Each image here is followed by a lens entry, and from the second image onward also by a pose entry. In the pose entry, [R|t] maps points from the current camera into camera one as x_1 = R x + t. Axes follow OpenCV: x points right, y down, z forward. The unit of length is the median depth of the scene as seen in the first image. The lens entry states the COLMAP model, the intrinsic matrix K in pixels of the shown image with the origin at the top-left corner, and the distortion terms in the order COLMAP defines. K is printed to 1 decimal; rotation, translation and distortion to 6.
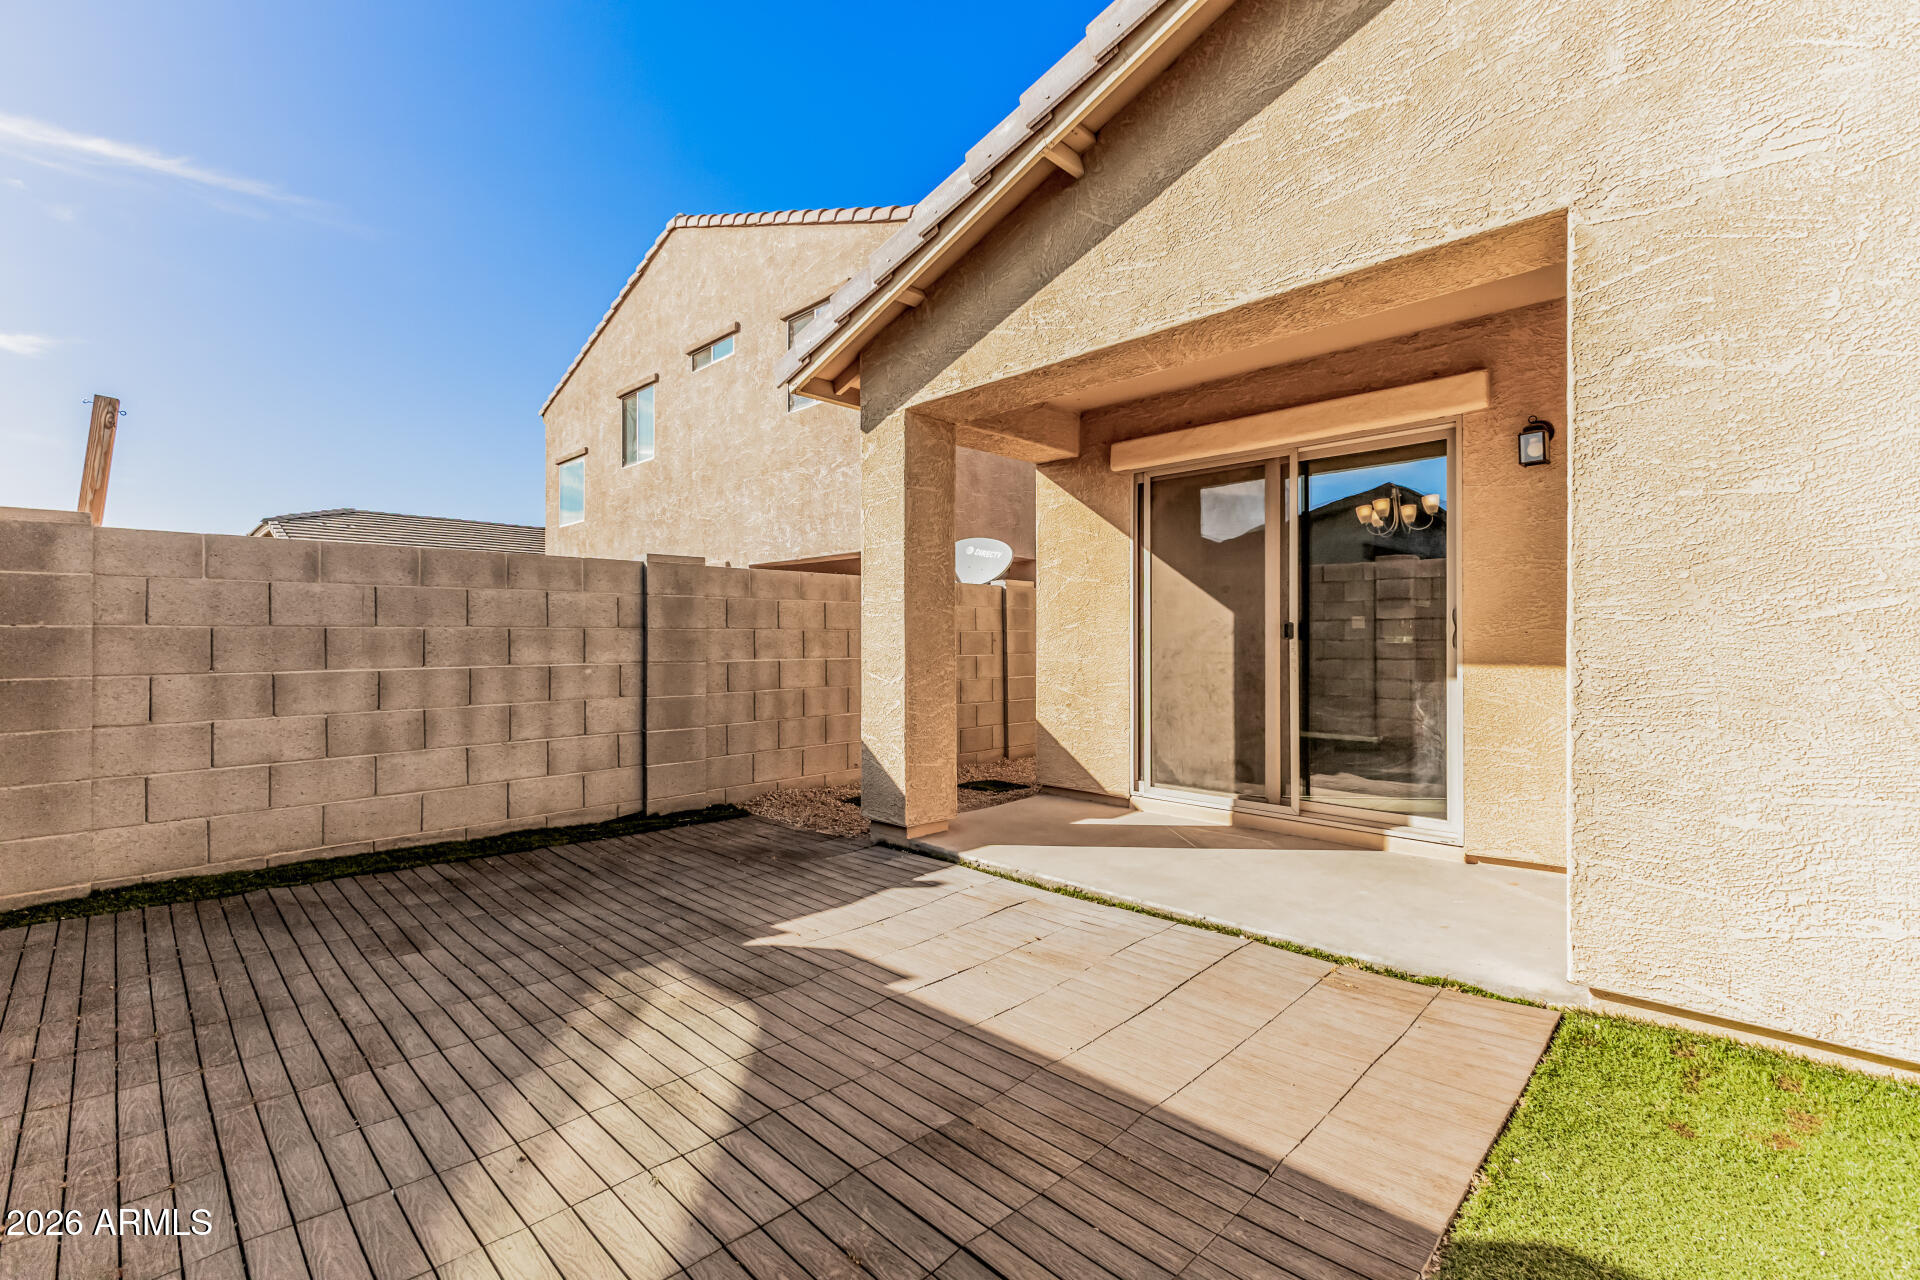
lens RADIAL K [[809.5, 0, 960.0], [0, 809.5, 640.0], [0, 0, 1]] dist [-0.002419, -0.000590]
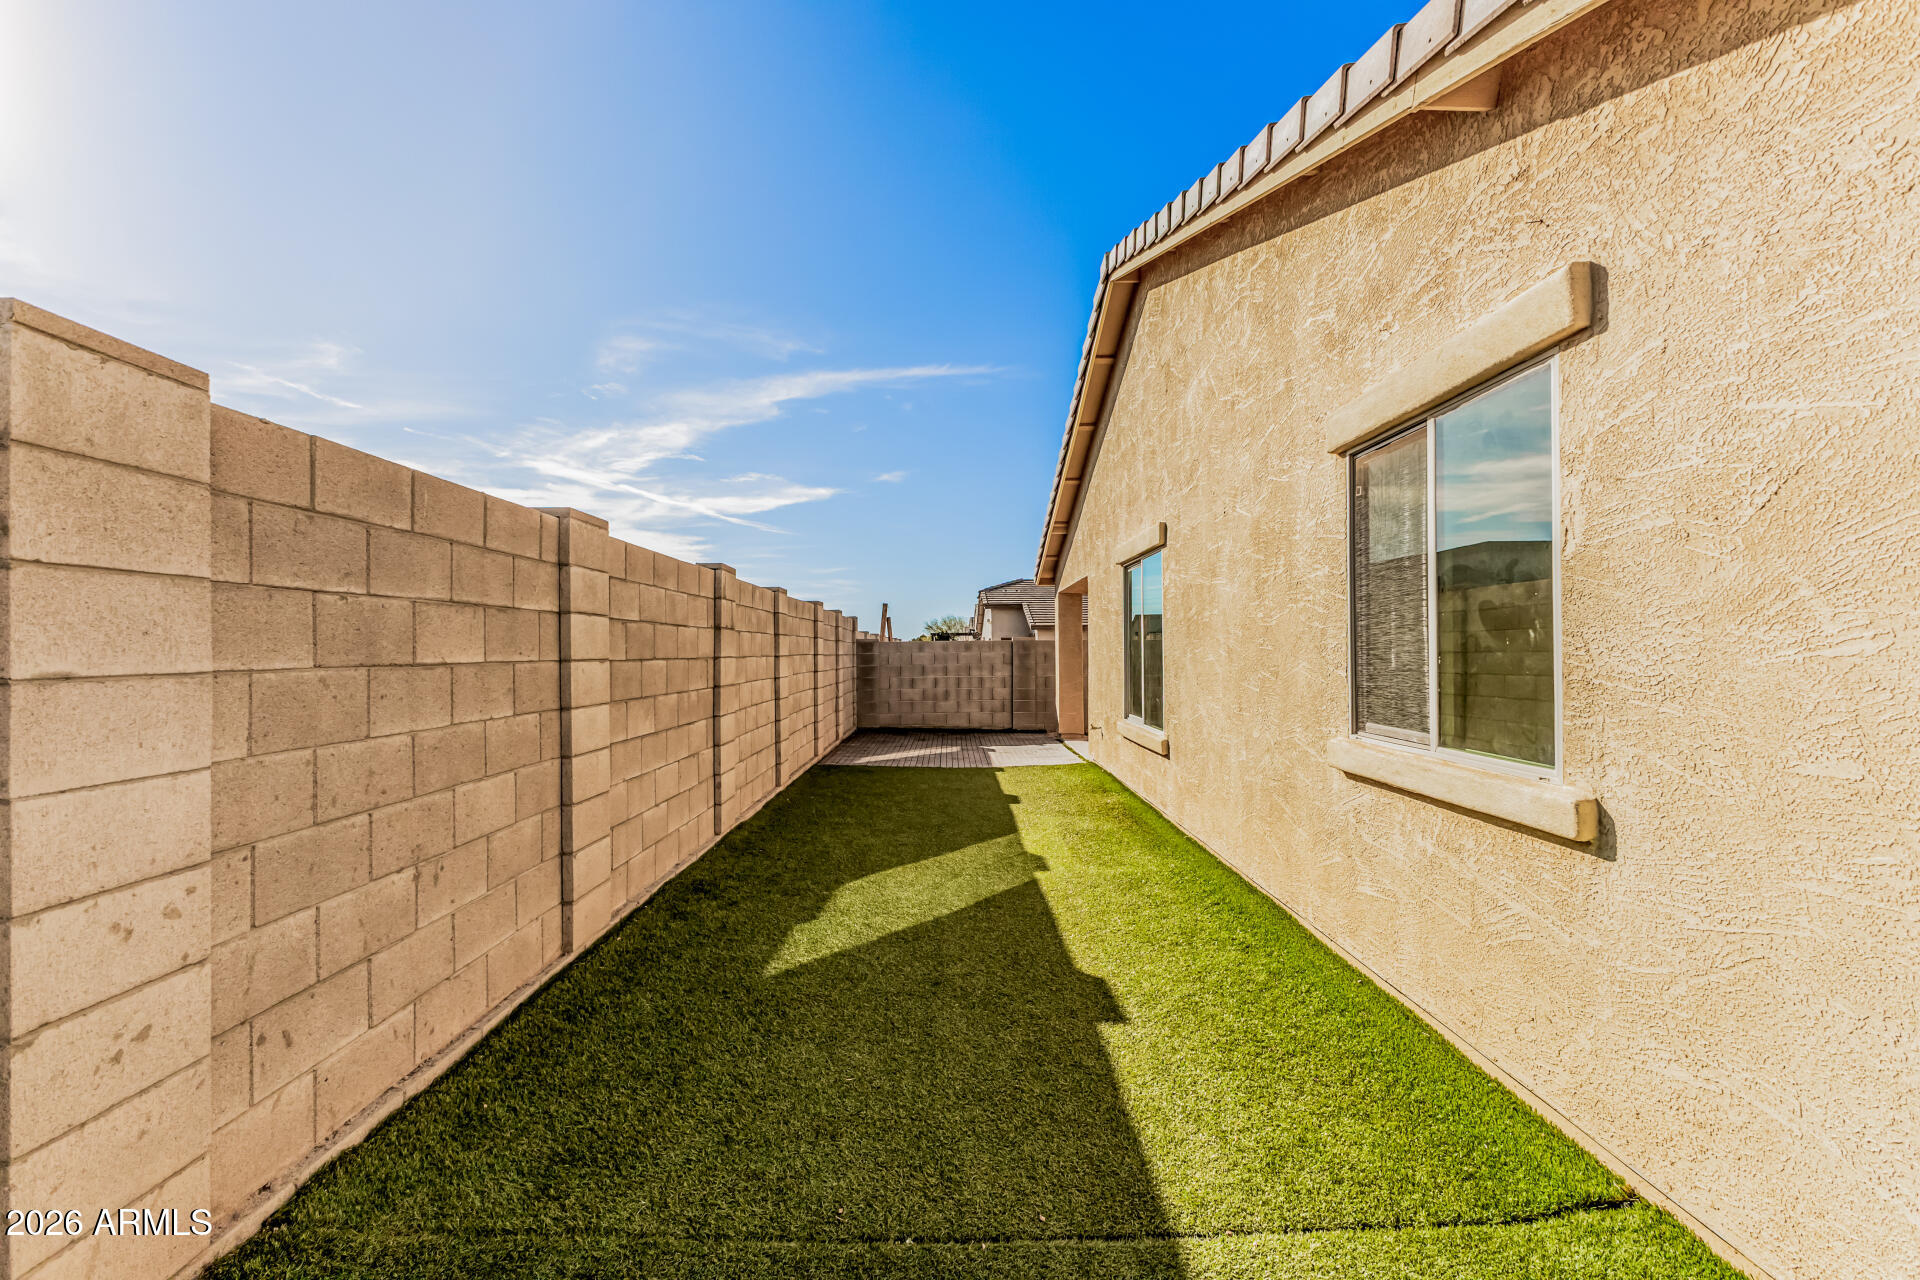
lens RADIAL K [[834.7, 0, 960.0], [0, 834.7, 640.0], [0, 0, 1]] dist [-0.023306, -0.000010]
pose [[0.705223, -0.017253, -0.708776, 1.842894], [0.005423, 0.999806, -0.018942, -0.052229], [0.708965, 0.009515, 0.705179, -1.419059]]
